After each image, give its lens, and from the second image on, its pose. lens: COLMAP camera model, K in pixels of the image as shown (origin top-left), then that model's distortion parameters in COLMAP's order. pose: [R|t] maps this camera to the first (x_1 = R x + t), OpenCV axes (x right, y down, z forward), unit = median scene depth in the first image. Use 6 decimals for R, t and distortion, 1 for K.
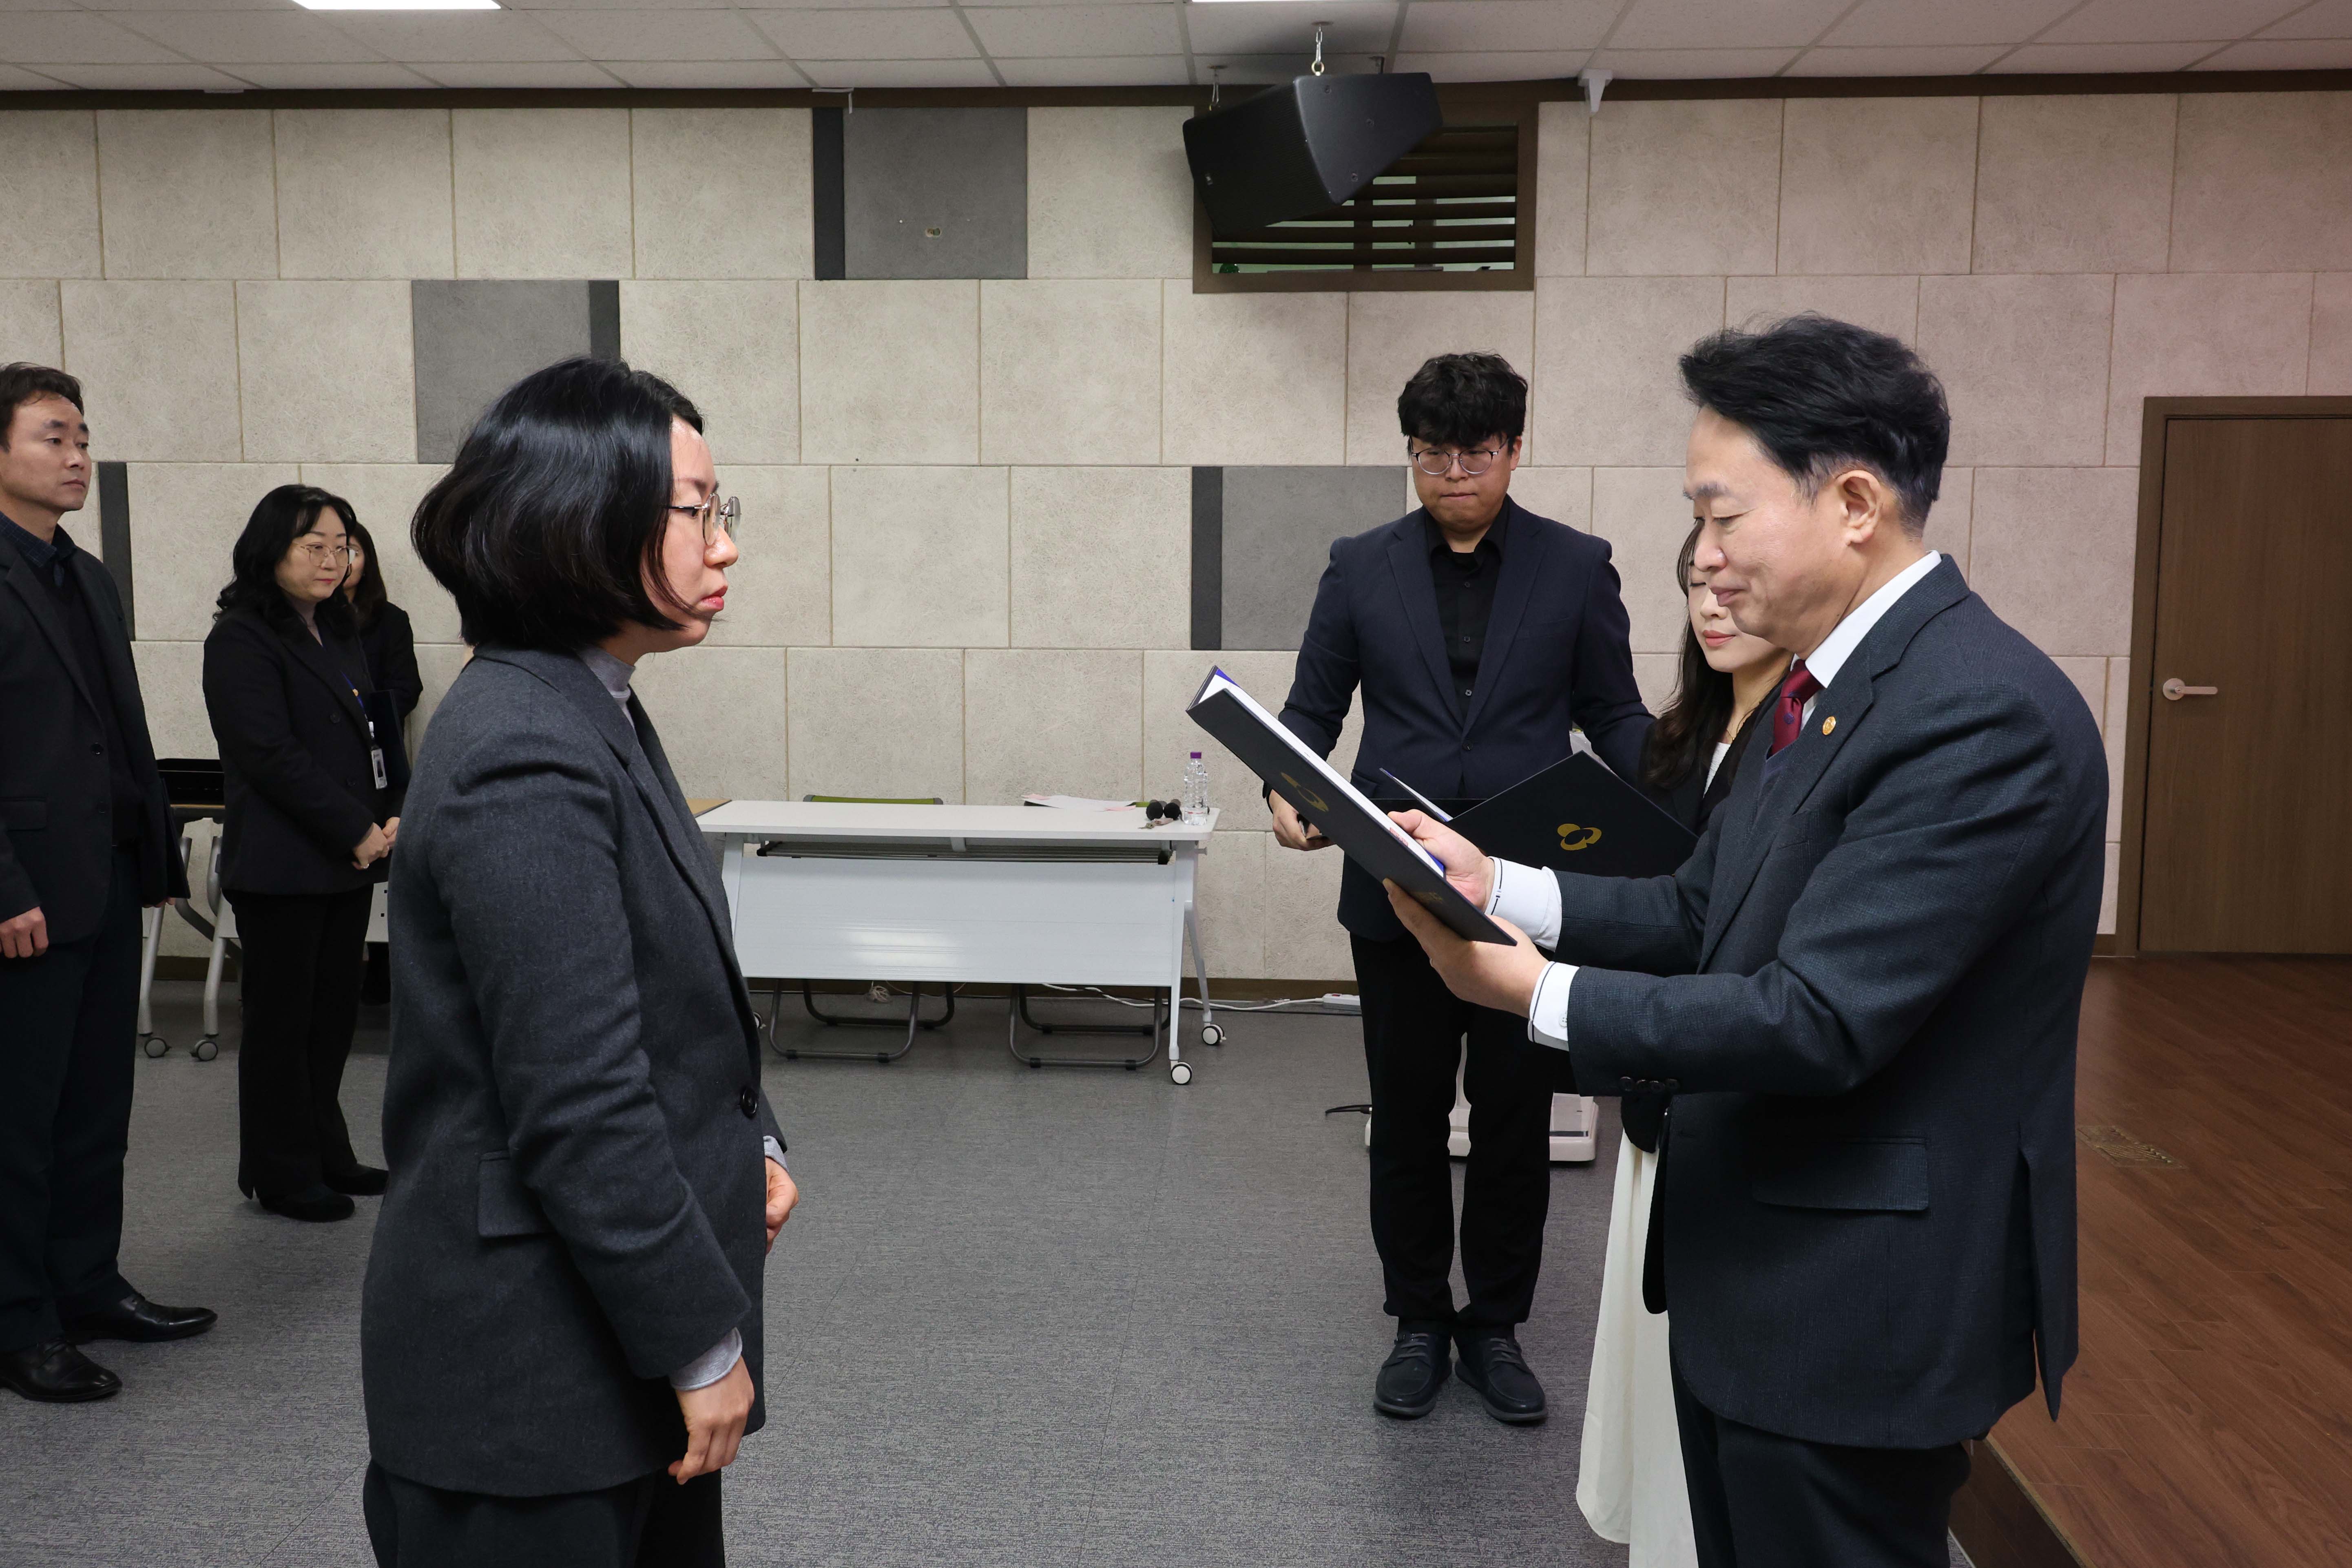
lens RADIAL K [[2080.4, 0, 1146.0], [0, 2080.4, 780.8], [0, 0, 1]] dist [0.014371, 0.003398]
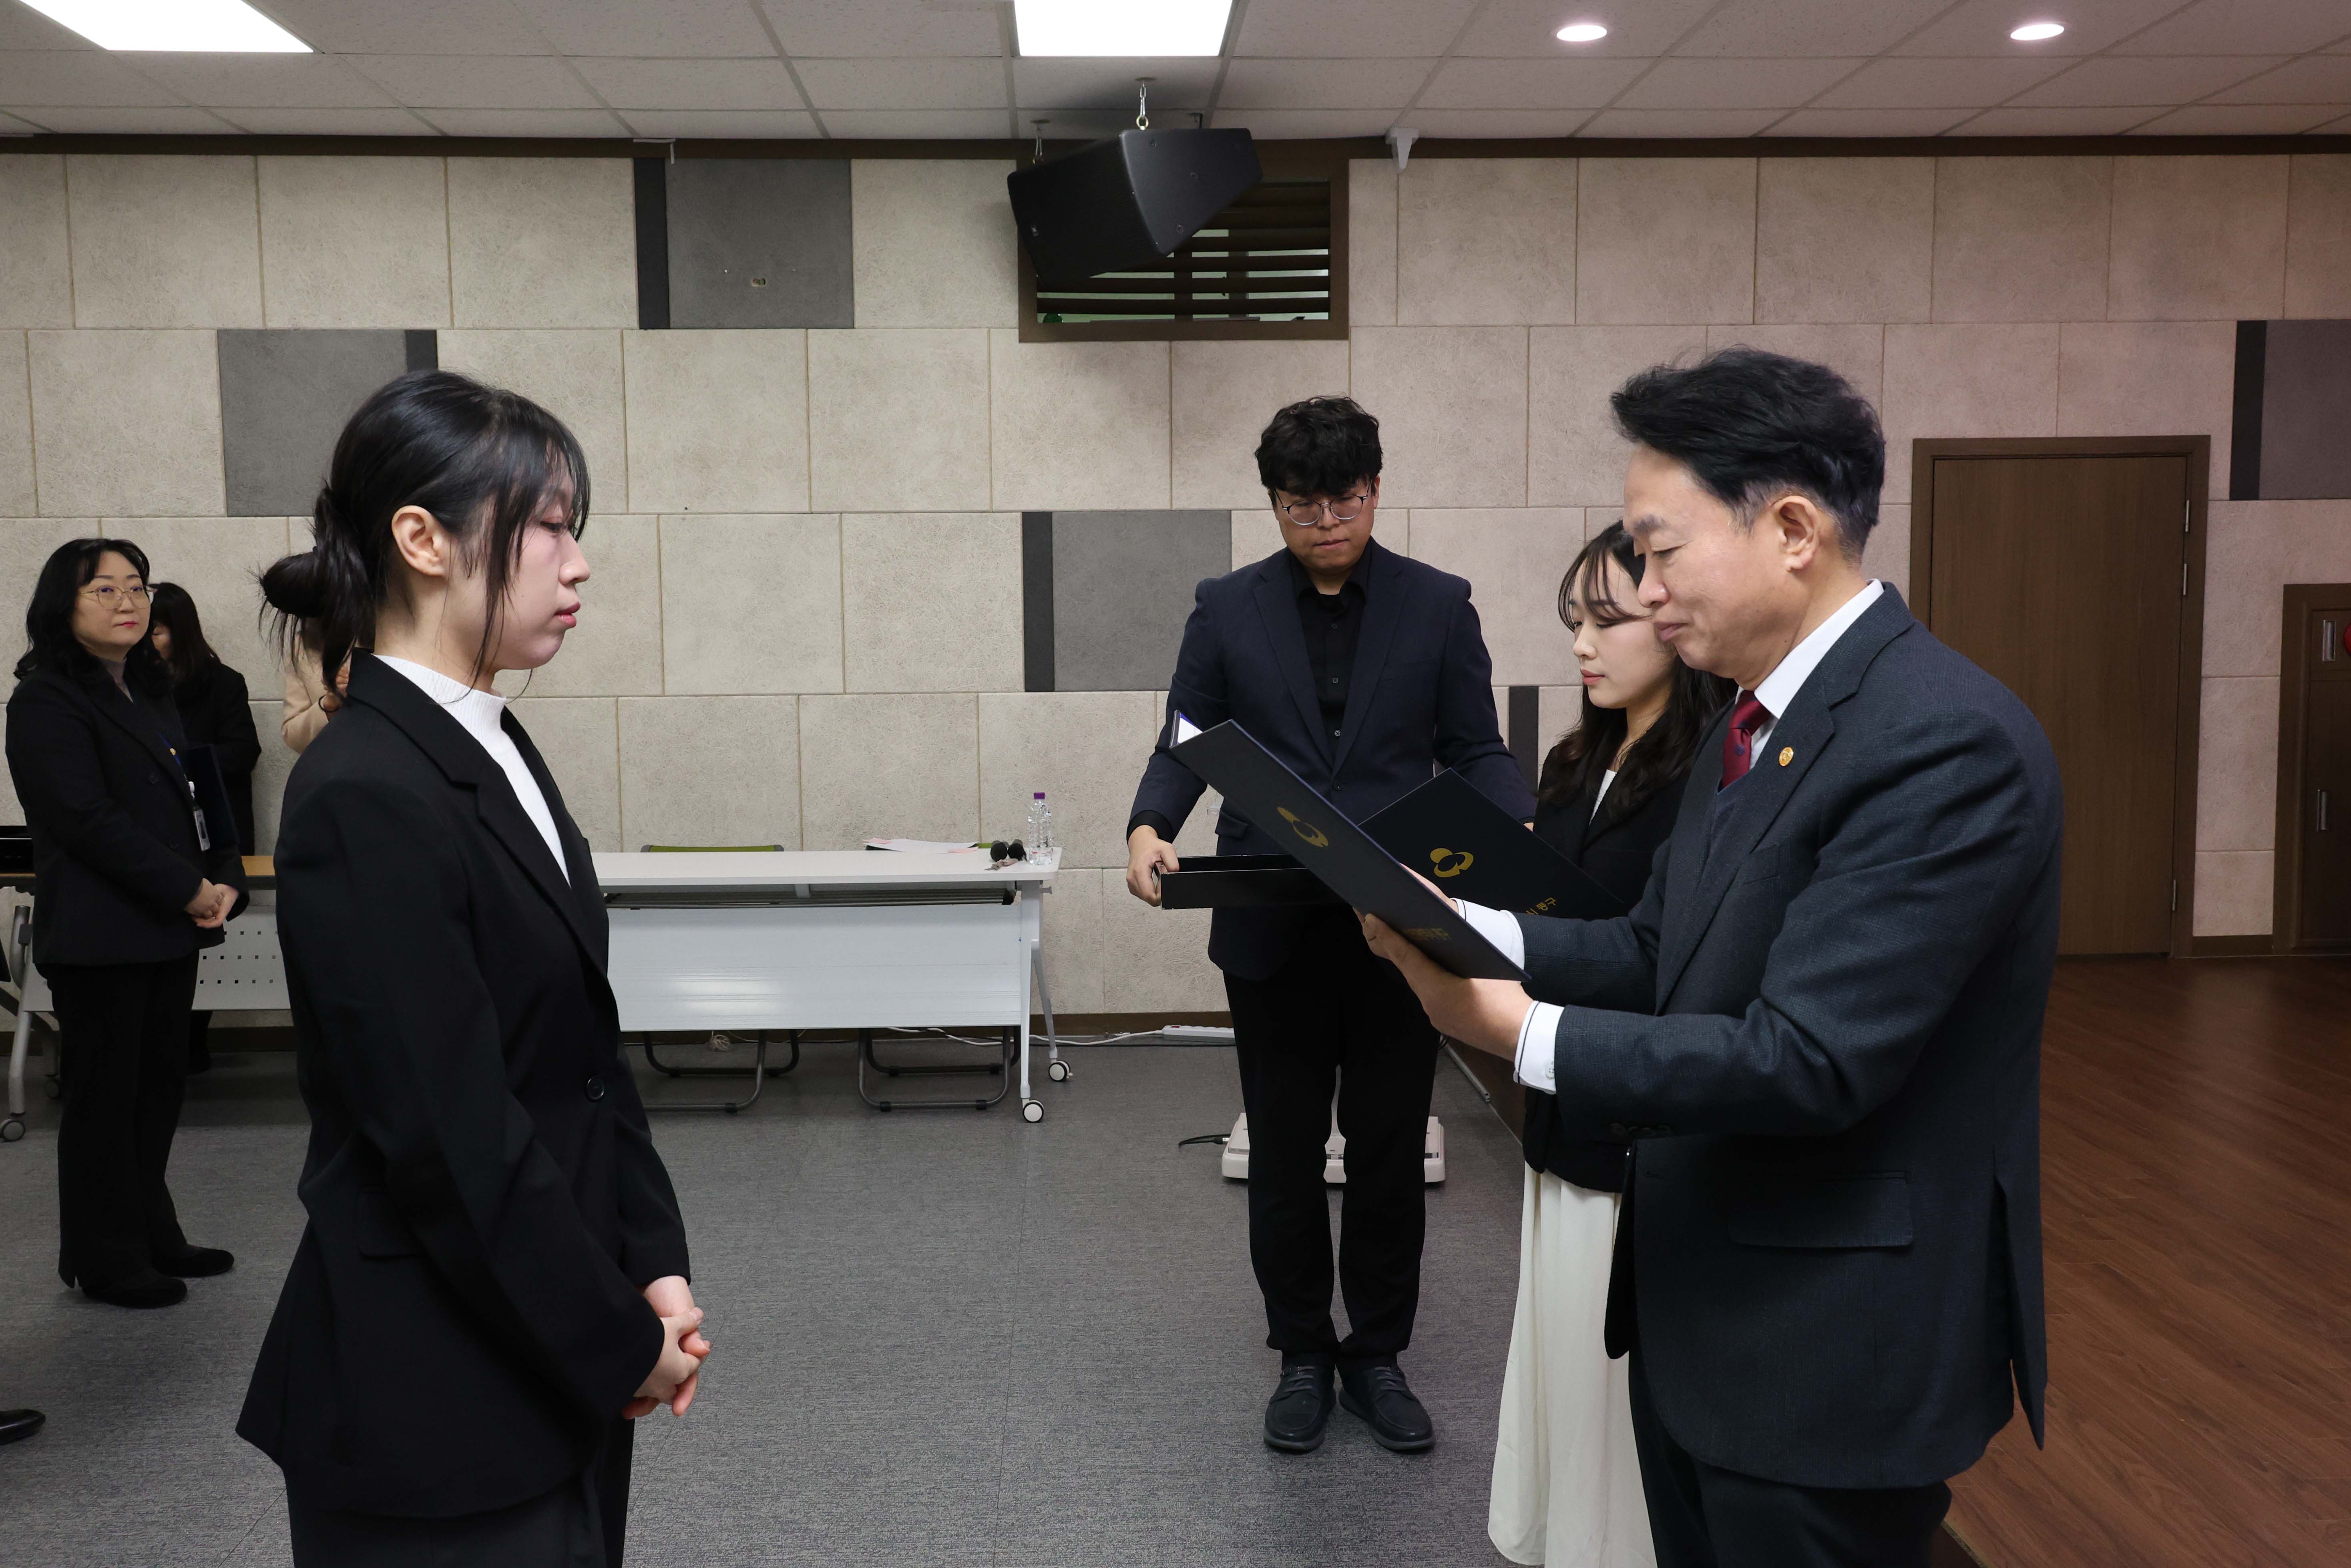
lens RADIAL K [[2001.8, 0, 1150.1], [0, 2001.8, 779.5], [0, 0, 1]] dist [0.014571, -0.001204]
pose [[0.994104, -0.024027, 0.105740, -0.023220], [0.025931, 0.999525, -0.016665, -0.002432], [-0.105289, 0.019309, 0.994254, 0.023230]]
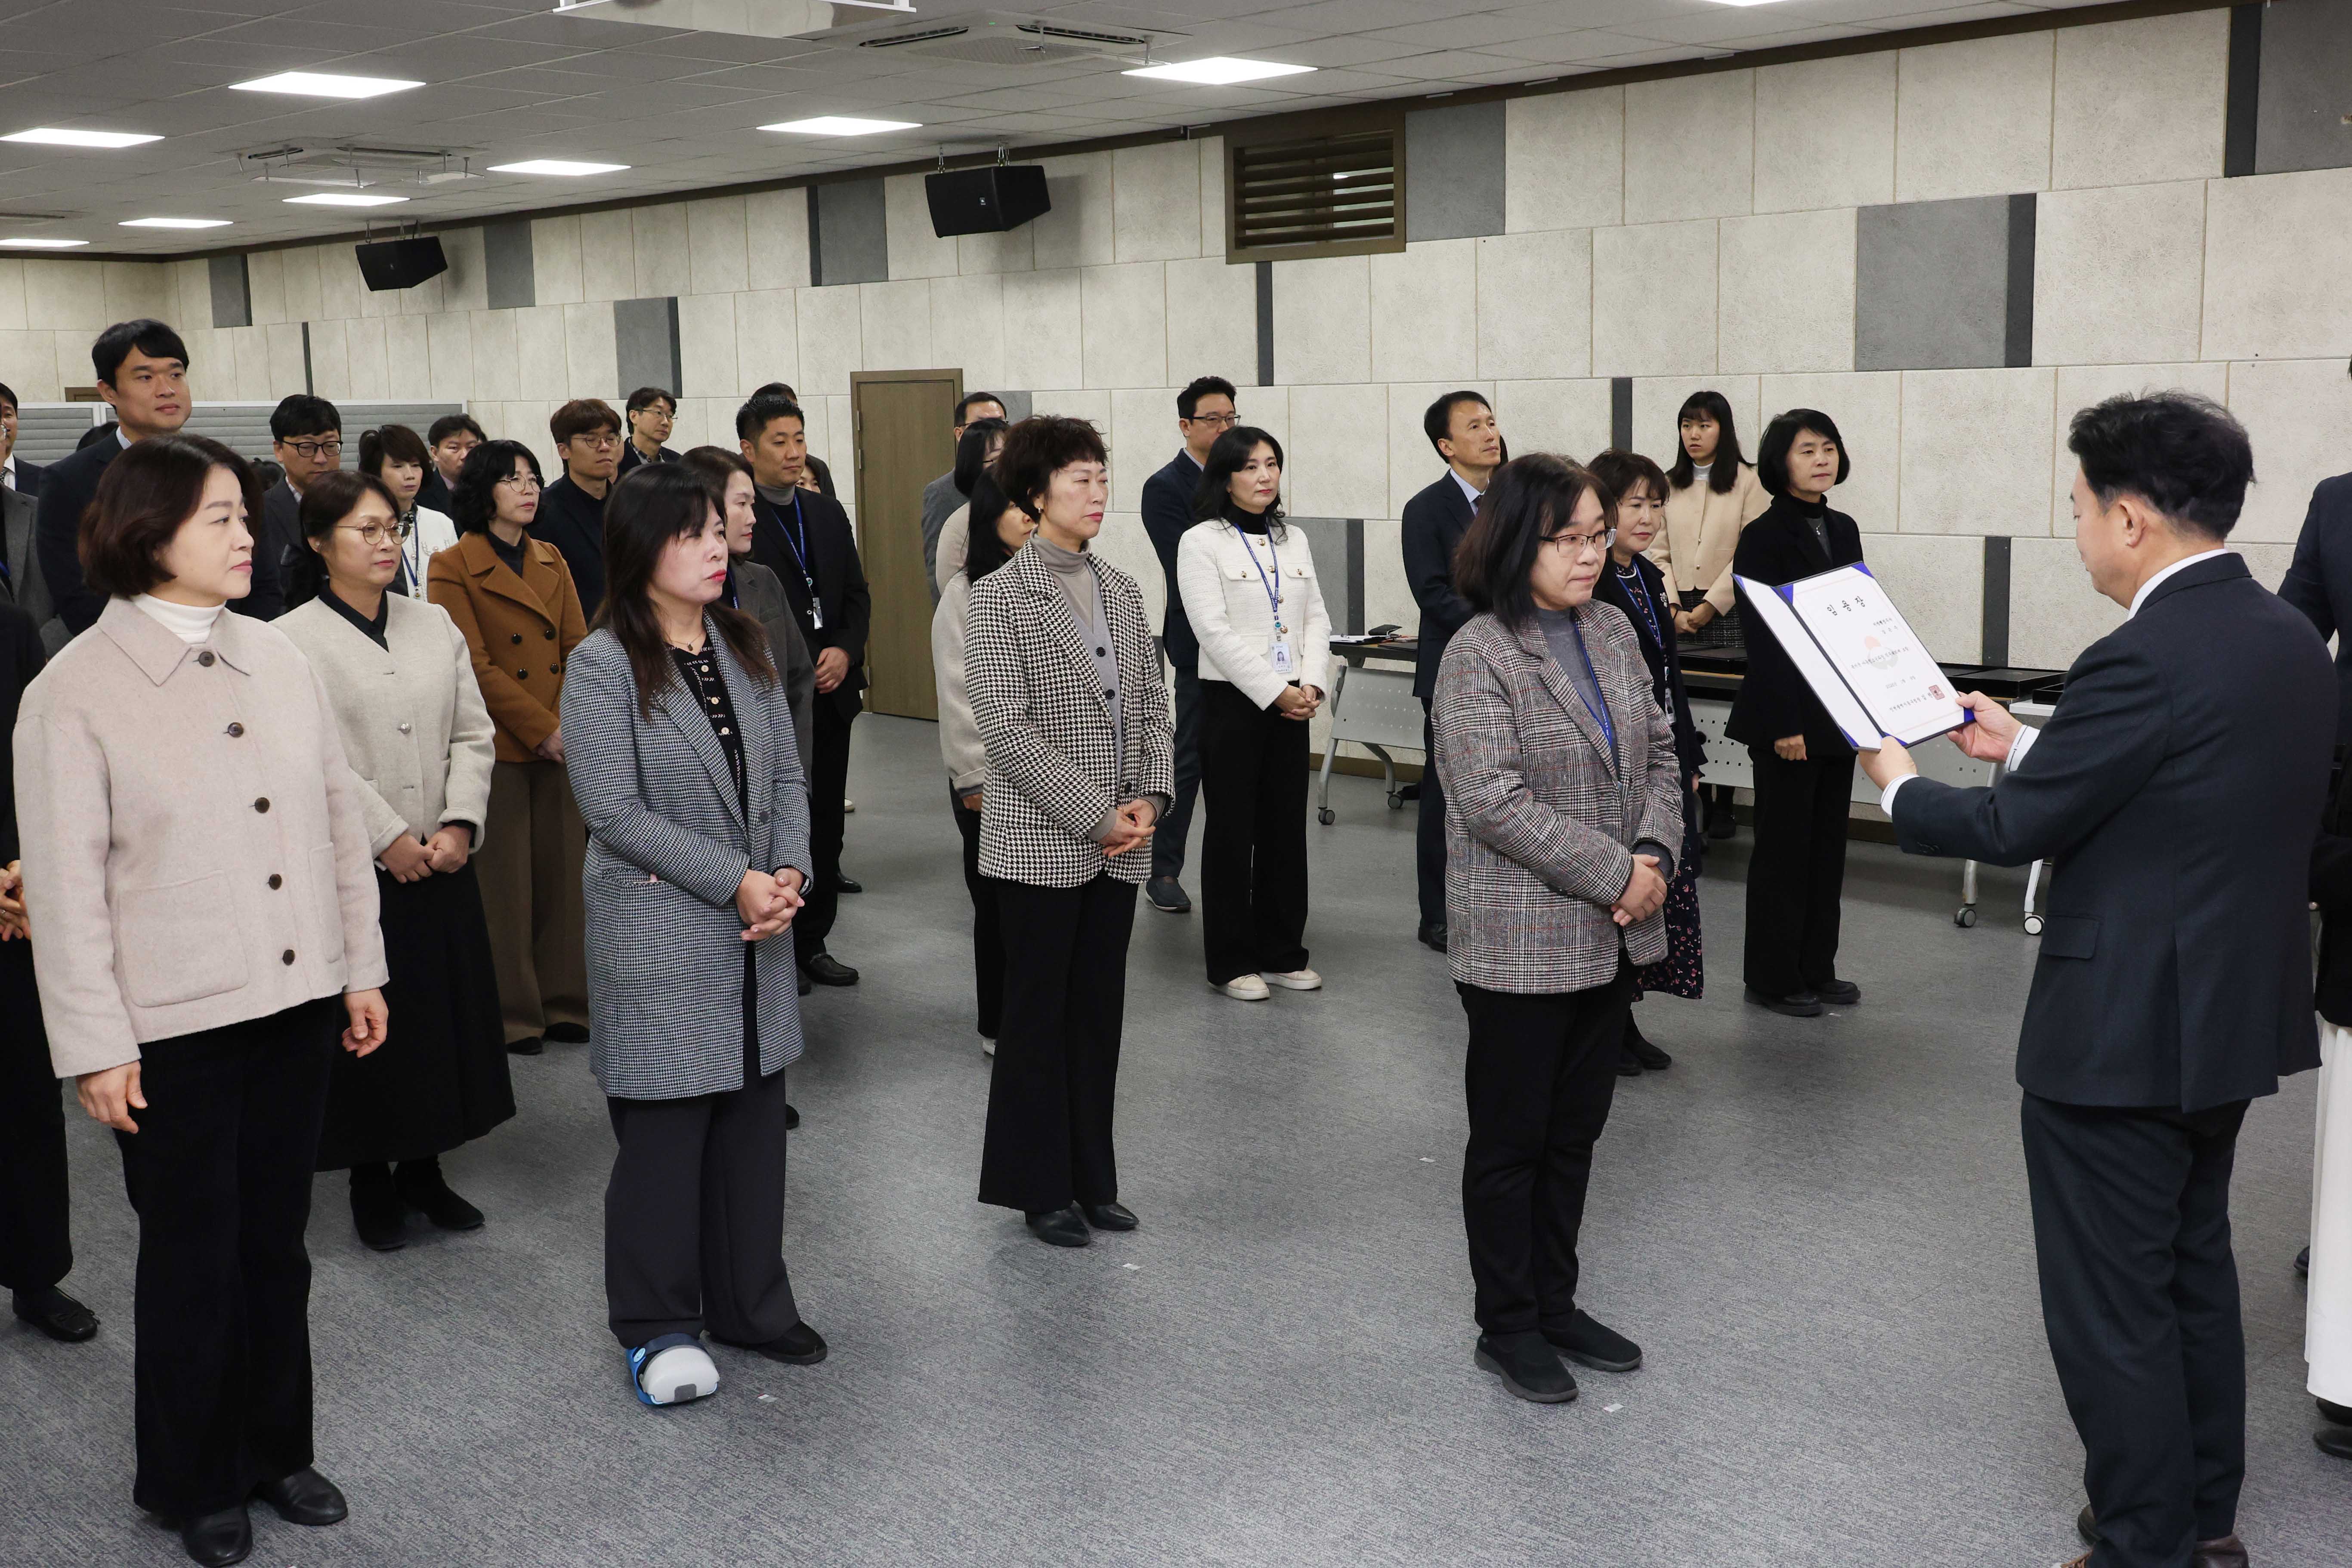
lens RADIAL K [[2476.6, 0, 1190.2], [0, 2476.6, 763.3], [0, 0, 1]] dist [0.019805, 0.002154]
pose [[0.747208, 0.075821, -0.660250, 0.294186], [-0.048143, 0.997036, 0.060013, -0.006096], [0.662844, -0.013055, 0.748644, -0.246158]]
